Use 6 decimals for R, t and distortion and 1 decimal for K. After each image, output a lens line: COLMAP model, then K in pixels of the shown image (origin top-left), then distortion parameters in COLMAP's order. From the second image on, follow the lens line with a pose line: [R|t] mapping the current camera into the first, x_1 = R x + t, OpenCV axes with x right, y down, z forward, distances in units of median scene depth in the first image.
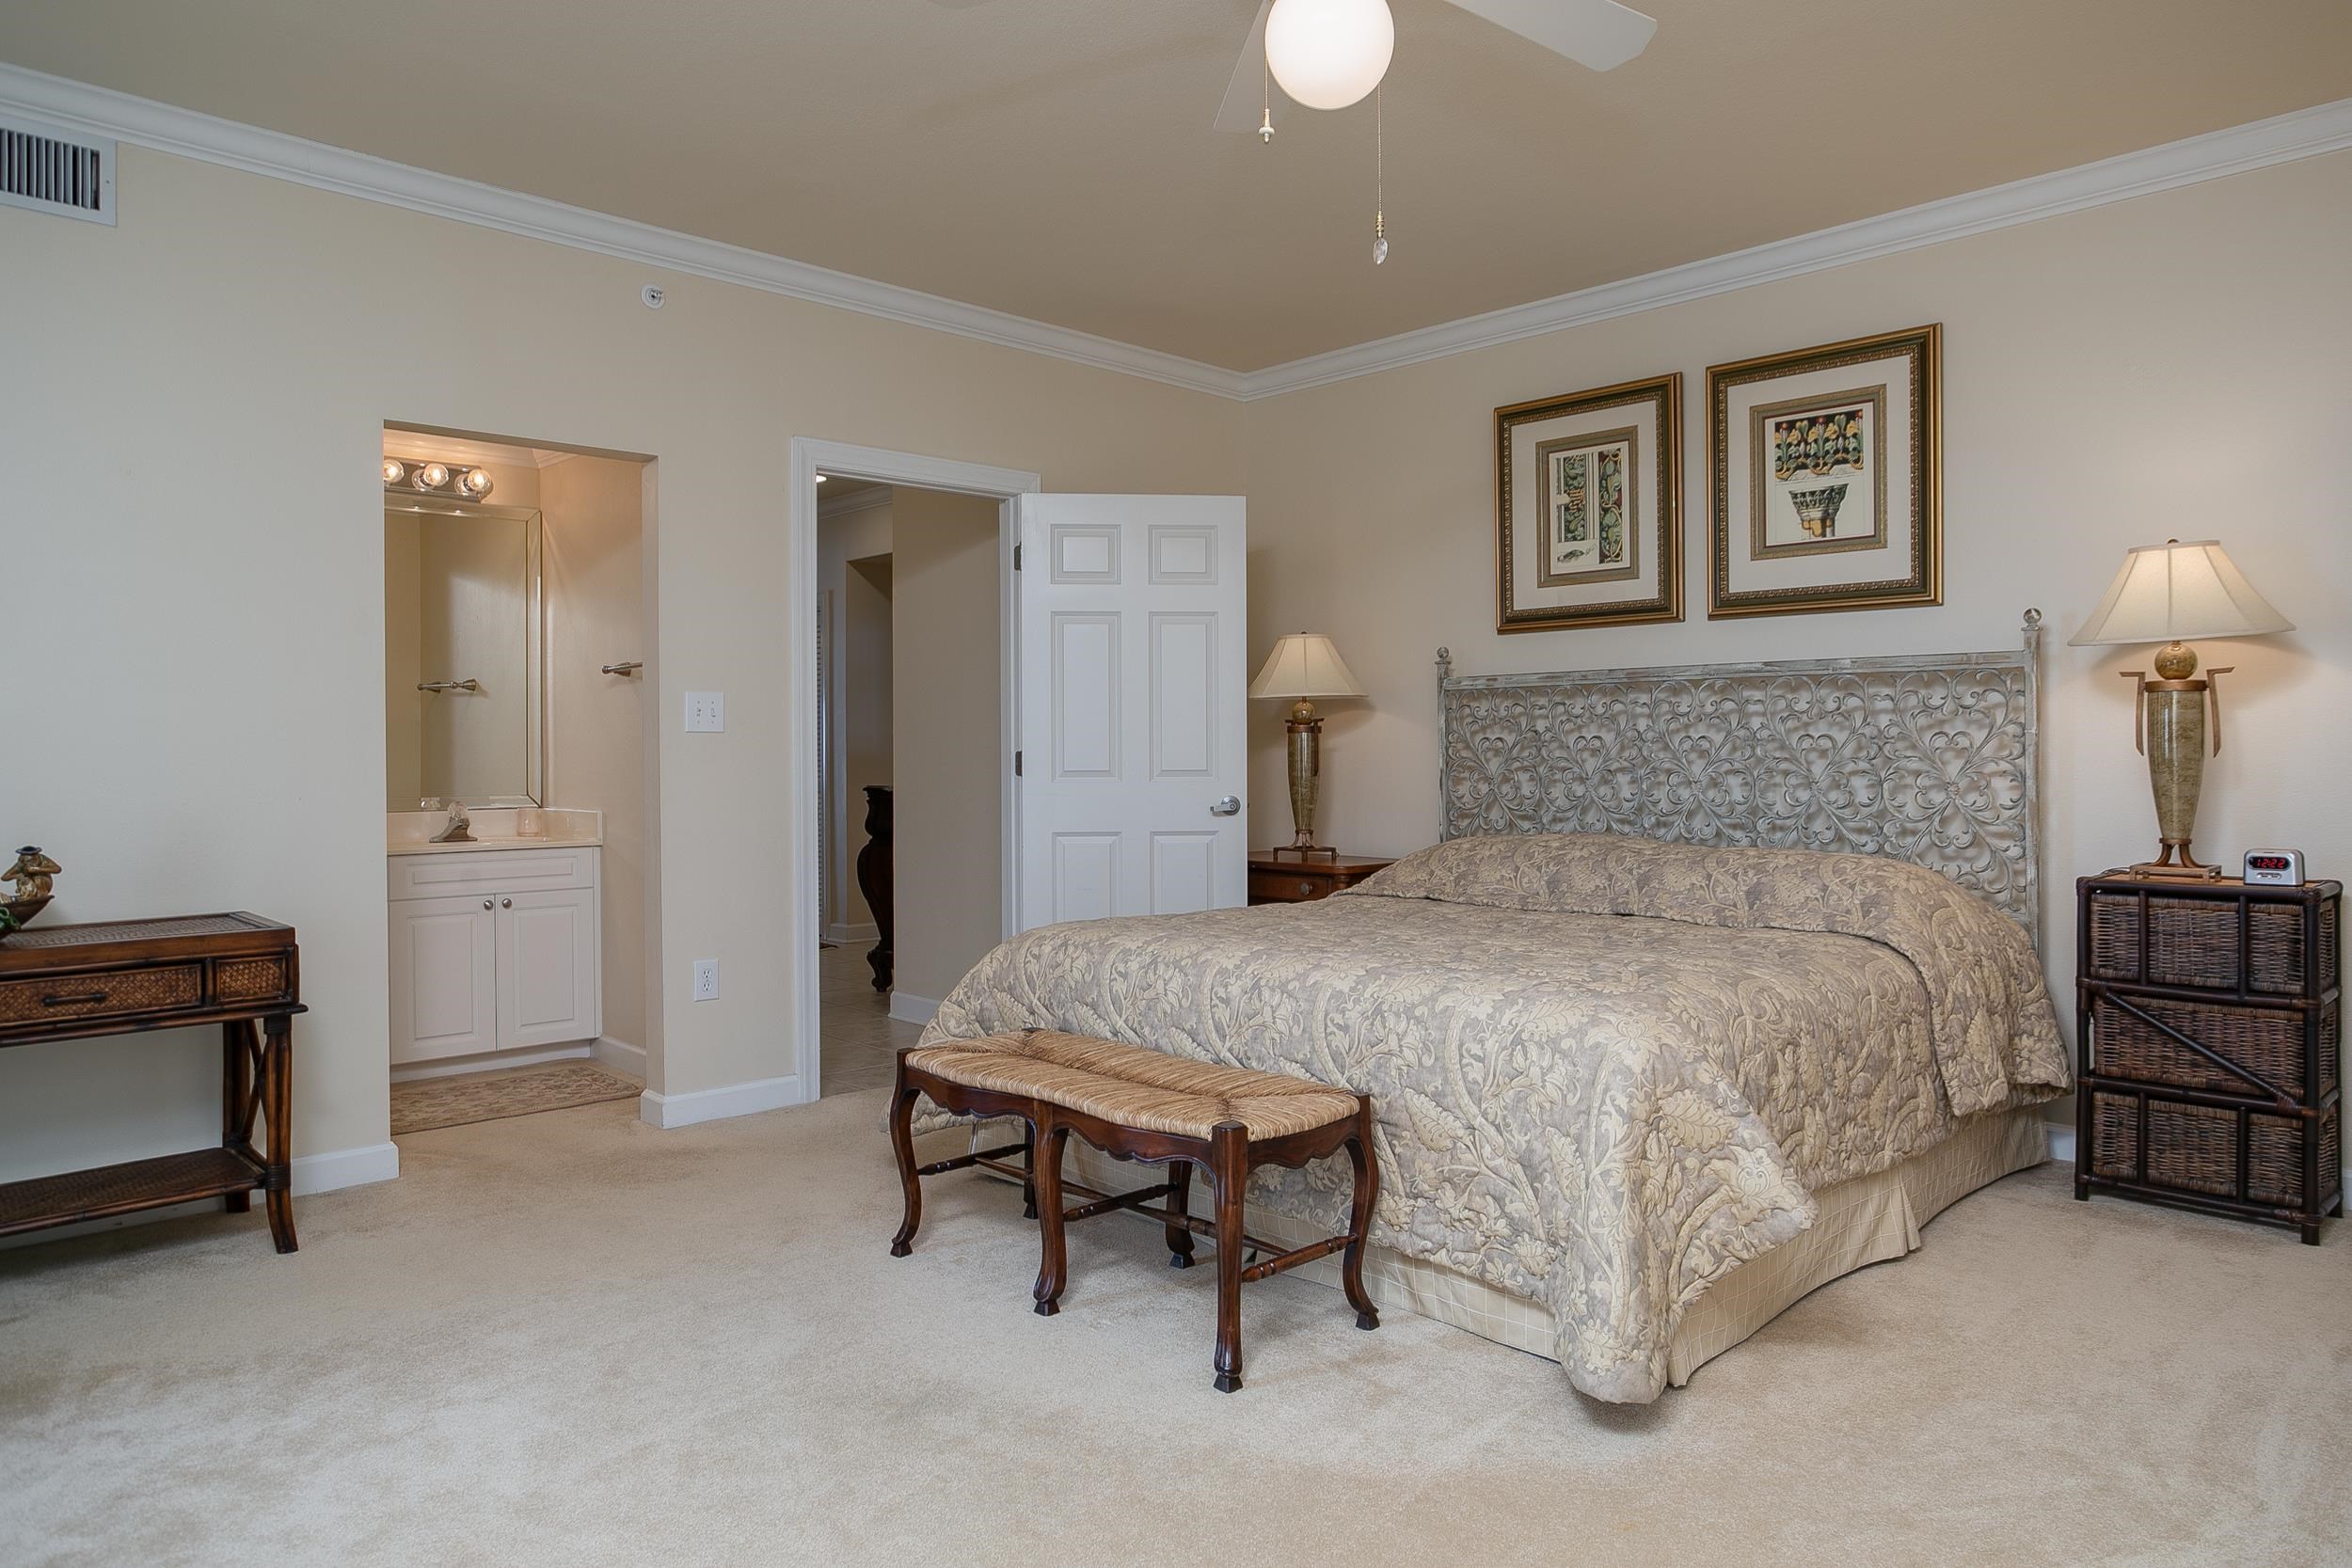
lens RADIAL K [[1509.7, 0, 1176.0], [0, 1509.7, 784.0], [0, 0, 1]] dist [-0.004193, 0.000069]
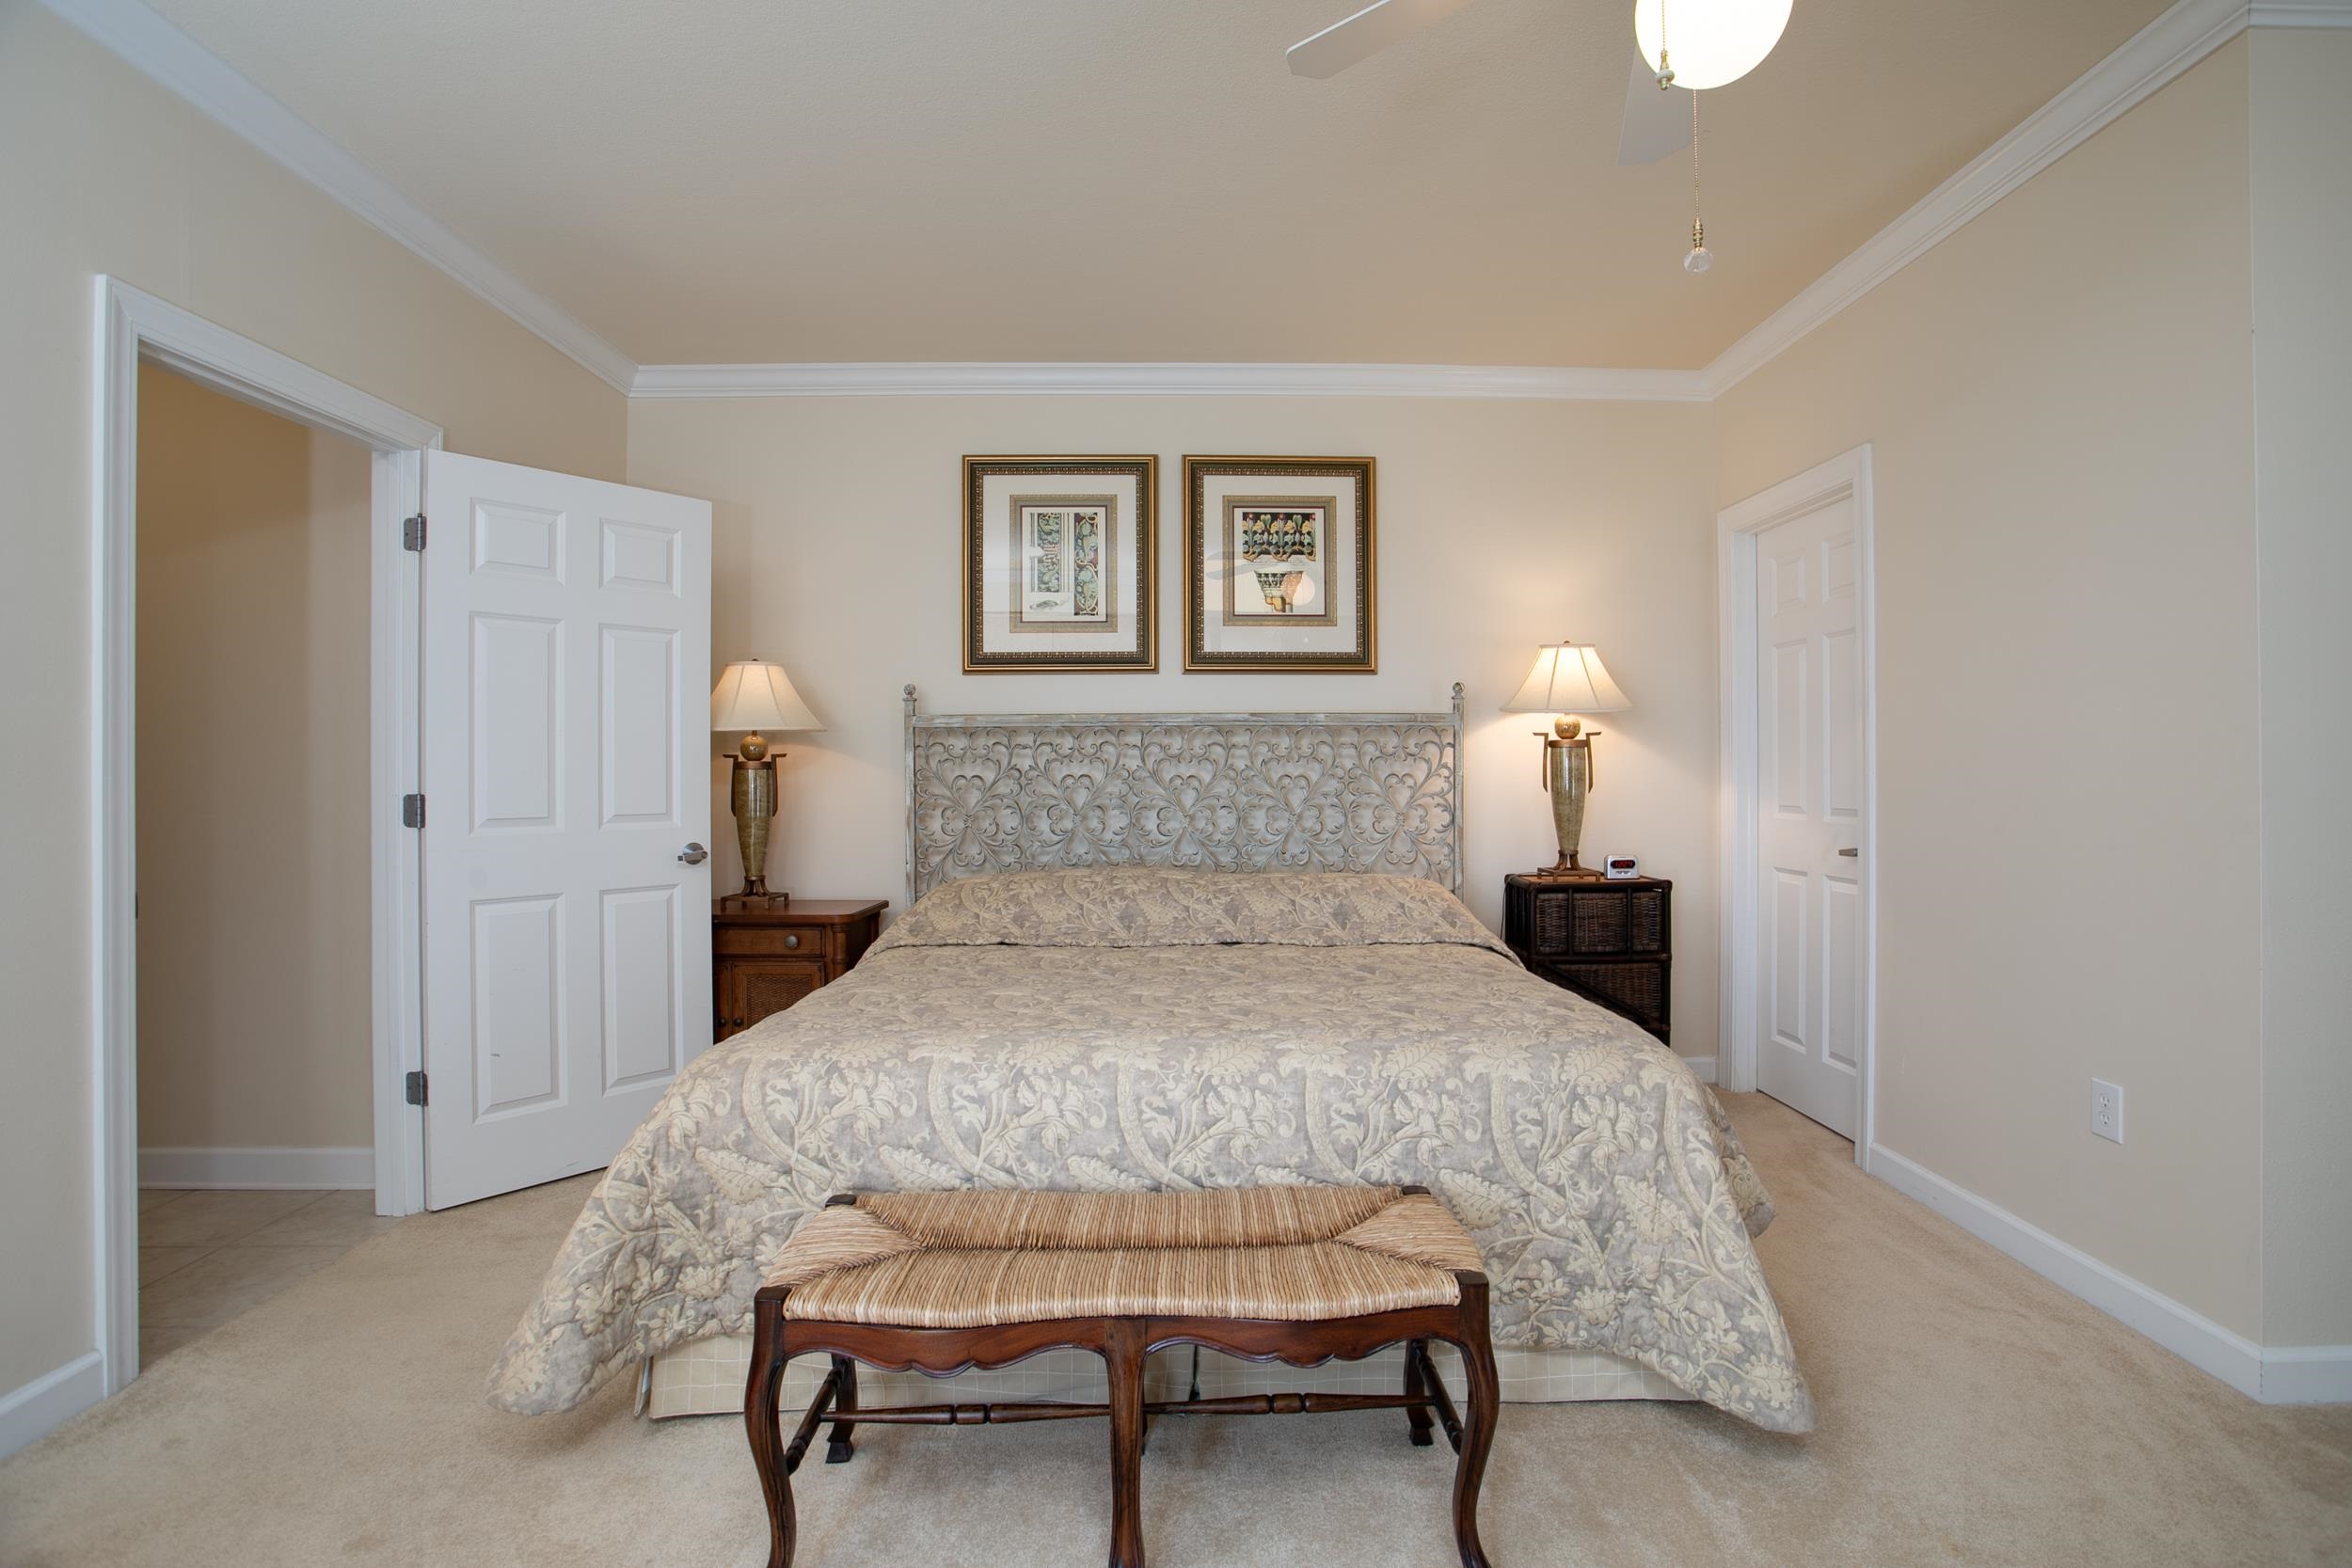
lens RADIAL K [[1171.4, 0, 1229.7], [0, 1171.4, 778.1], [0, 0, 1]] dist [-0.122510, 0.119154]
pose [[0.676027, -0.003204, 0.736870, -0.289478], [0.016543, 0.999805, -0.010829, -0.020371], [-0.736691, 0.019510, 0.675948, 0.393784]]
